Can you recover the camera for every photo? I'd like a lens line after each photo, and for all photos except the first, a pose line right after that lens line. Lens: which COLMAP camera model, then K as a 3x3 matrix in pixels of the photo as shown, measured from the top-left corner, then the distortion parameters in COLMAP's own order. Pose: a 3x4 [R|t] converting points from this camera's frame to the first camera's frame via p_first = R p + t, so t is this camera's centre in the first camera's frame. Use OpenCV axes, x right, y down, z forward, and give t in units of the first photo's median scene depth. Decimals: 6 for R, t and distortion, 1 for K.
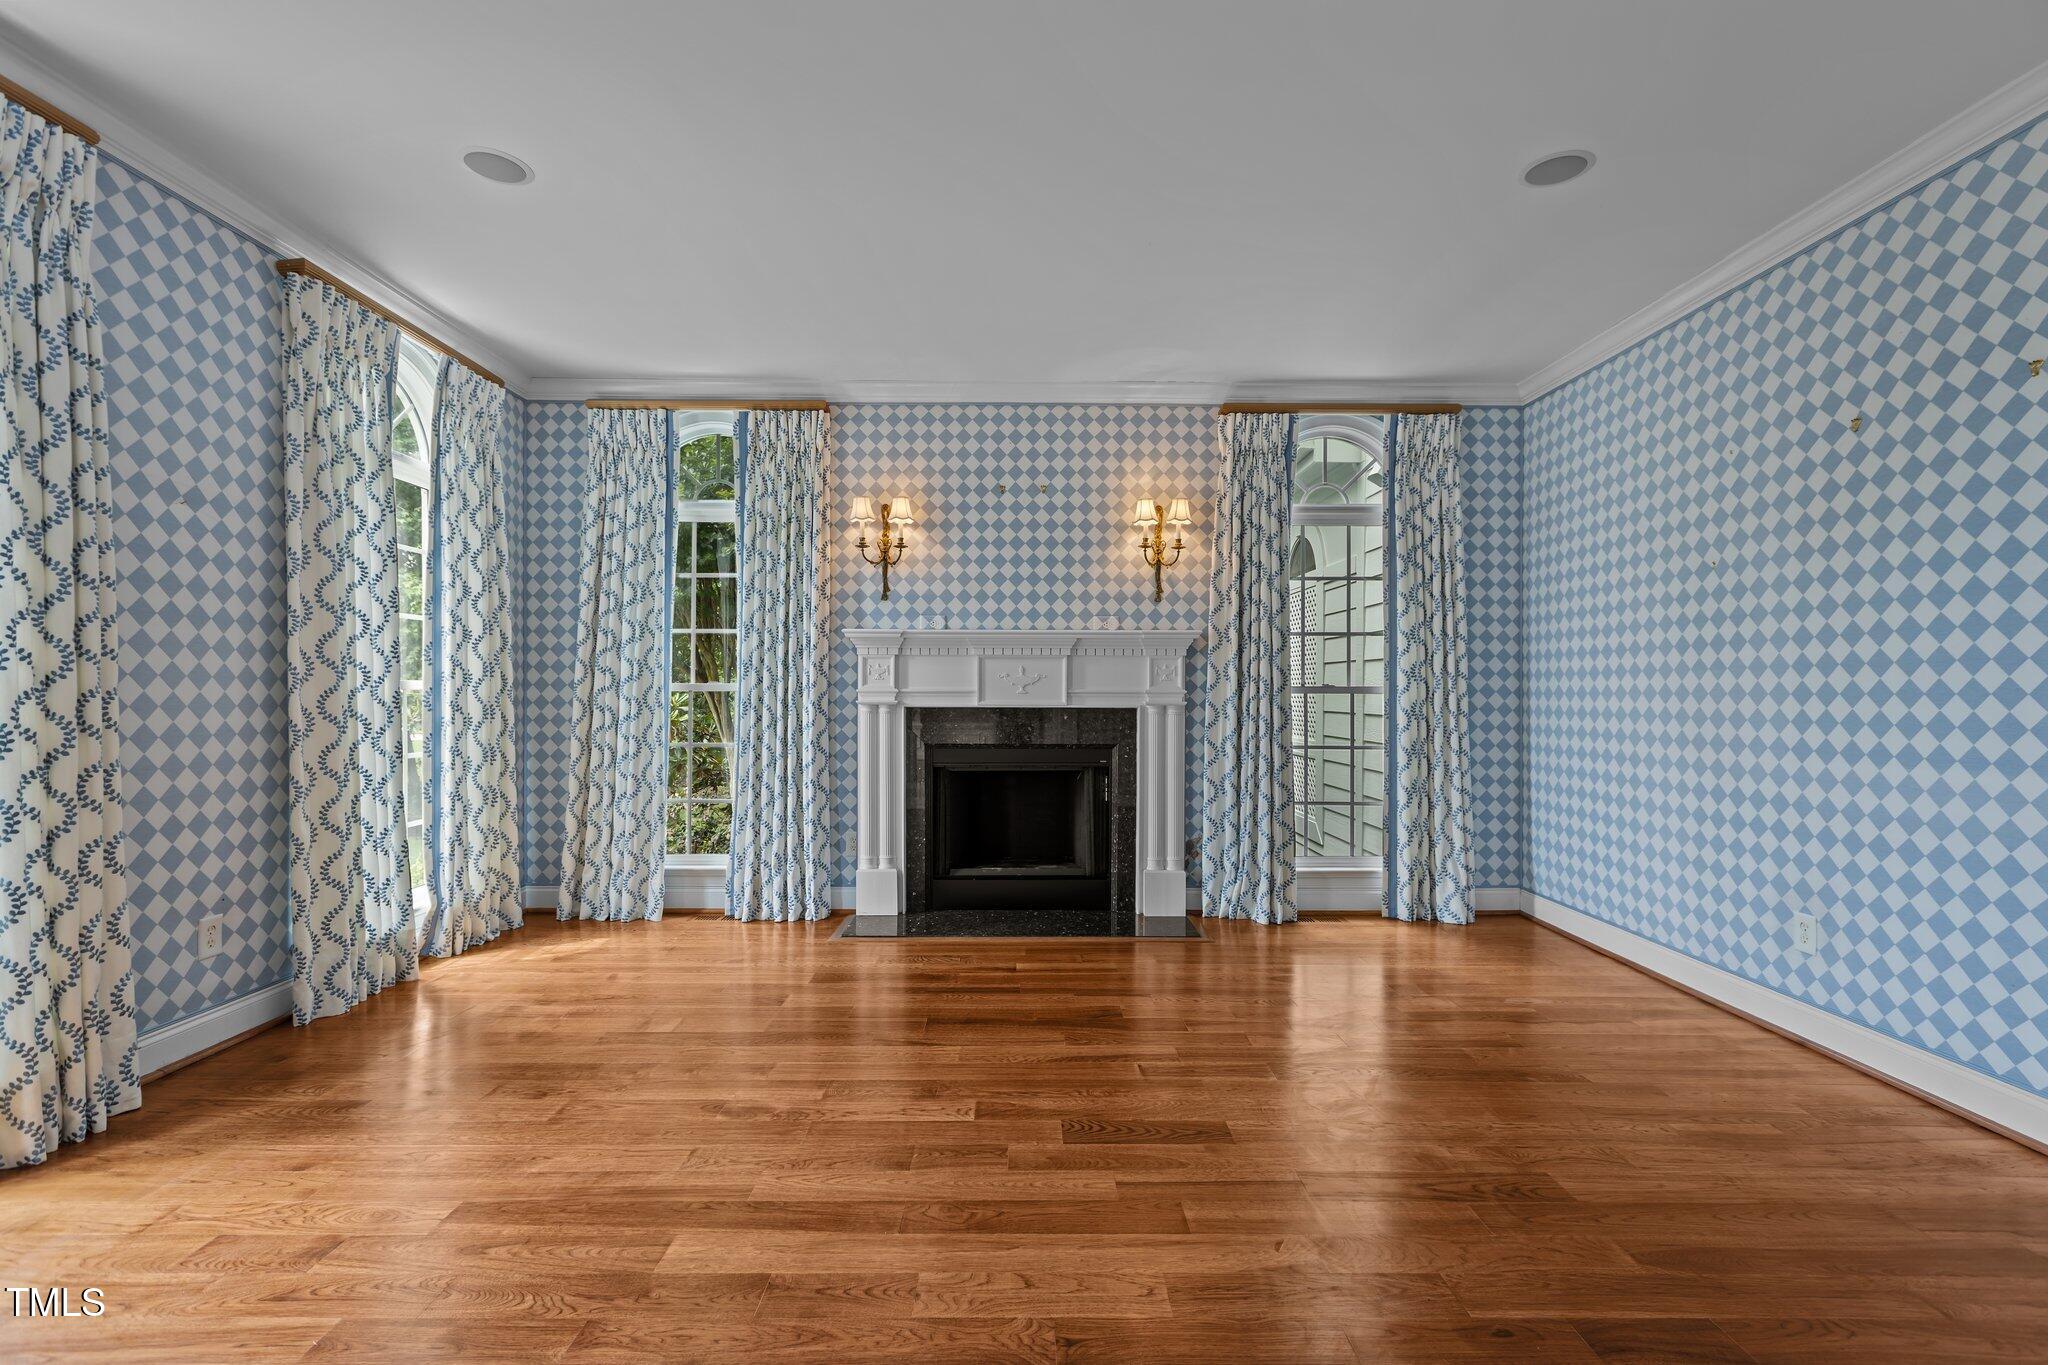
lens RADIAL K [[914.2, 0, 1027.0], [0, 914.2, 690.8], [0, 0, 1]] dist [-0.001180, 0.001216]
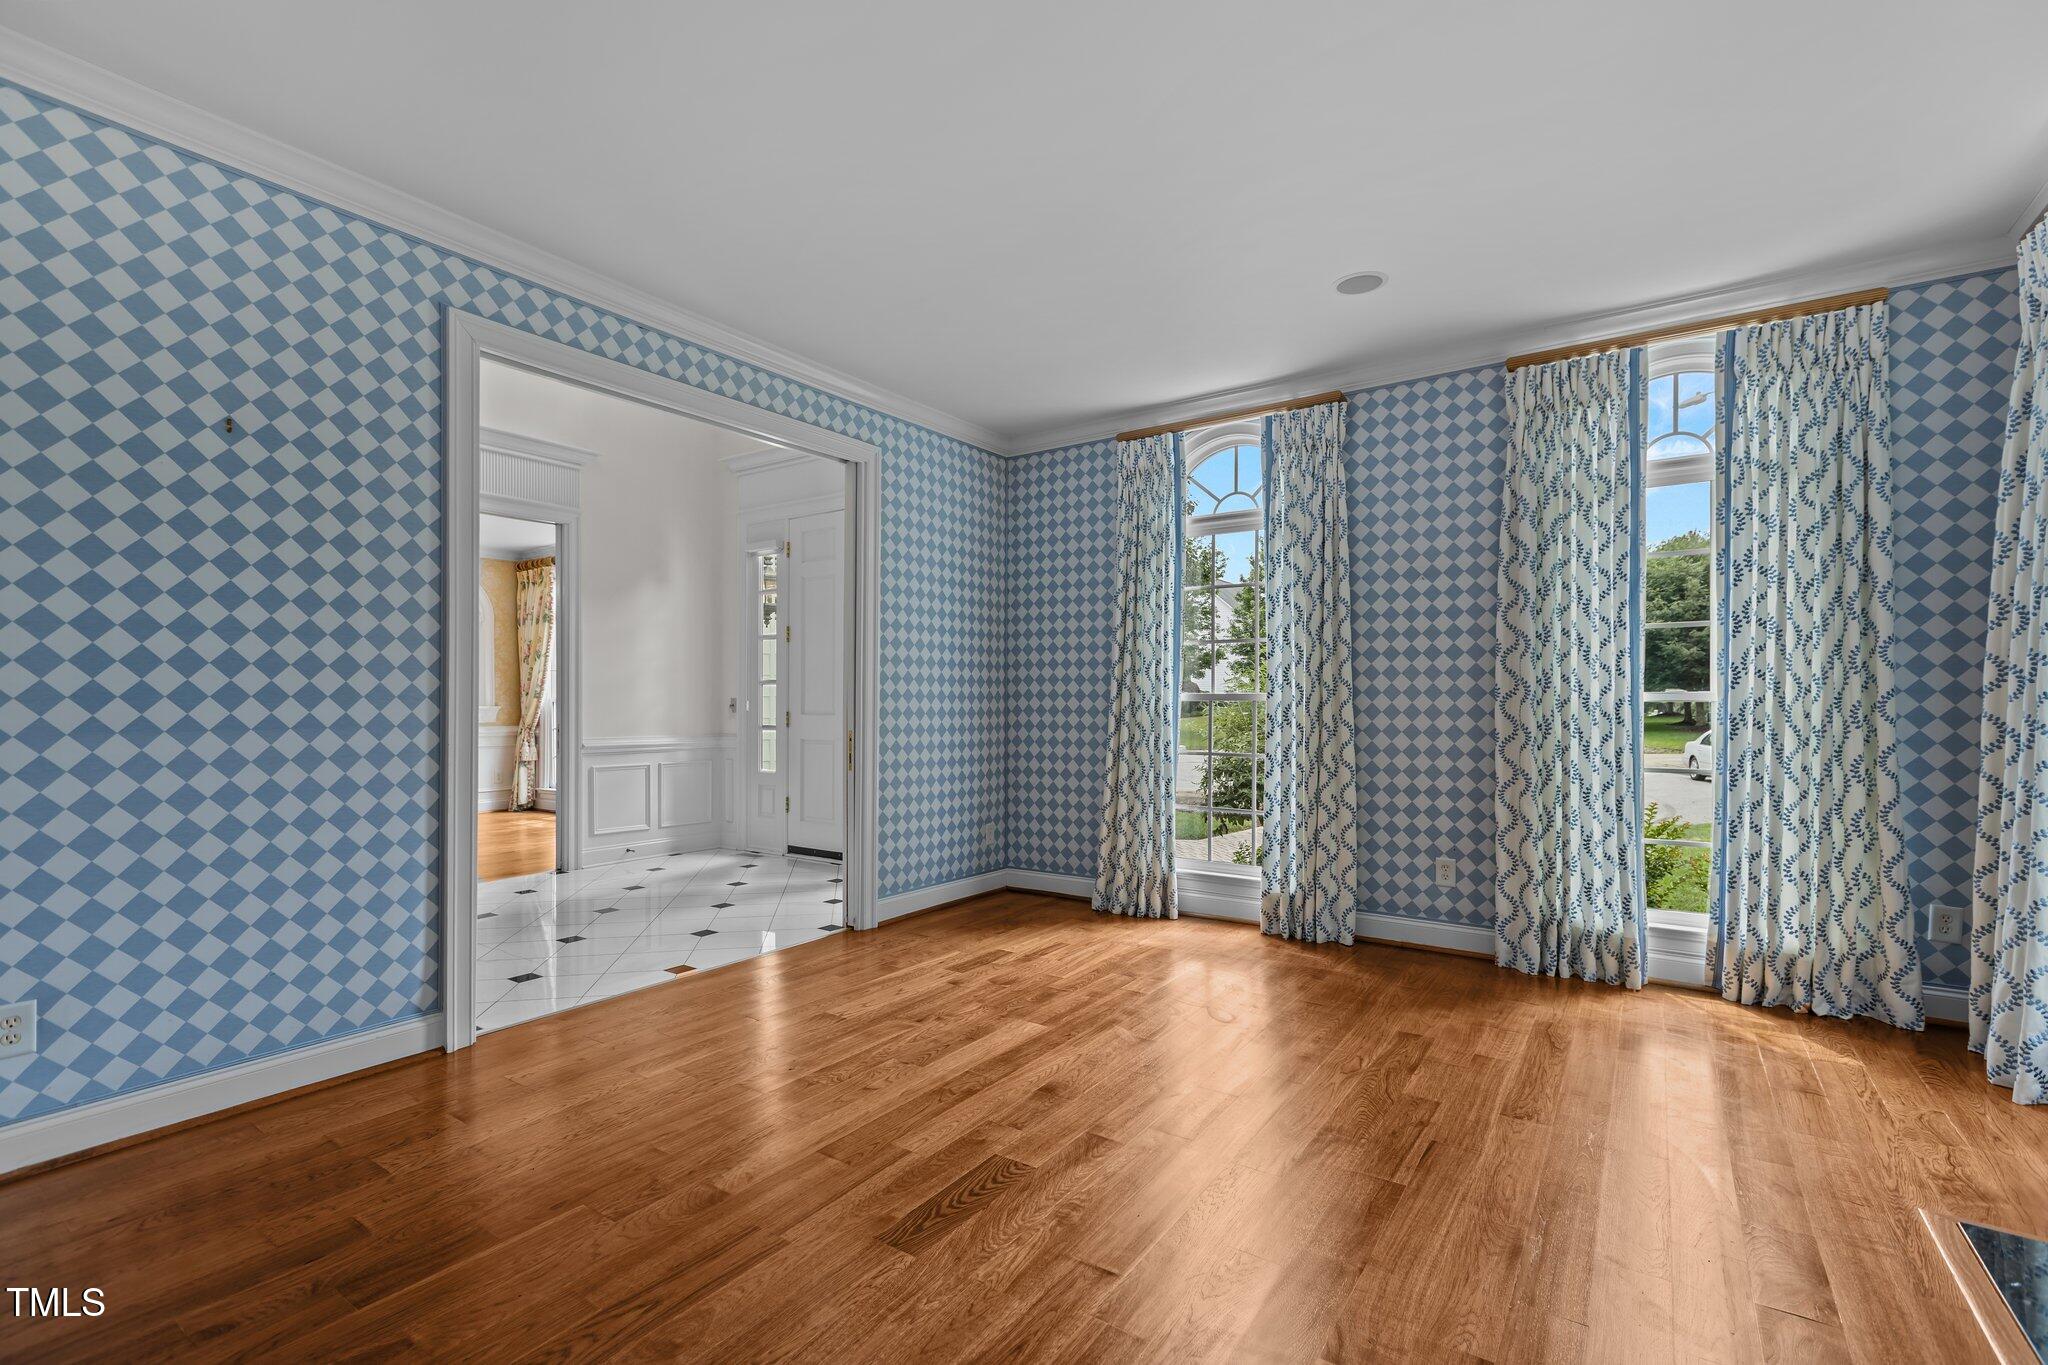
lens RADIAL K [[914.2, 0, 1025.2], [0, 914.2, 703.0], [0, 0, 1]] dist [-0.001180, 0.001216]
pose [[-0.574078, -0.000341, -0.818801, 0.745795], [-0.002095, 0.999997, 0.001052, 0.000656], [0.818798, 0.002320, -0.574077, 1.421556]]
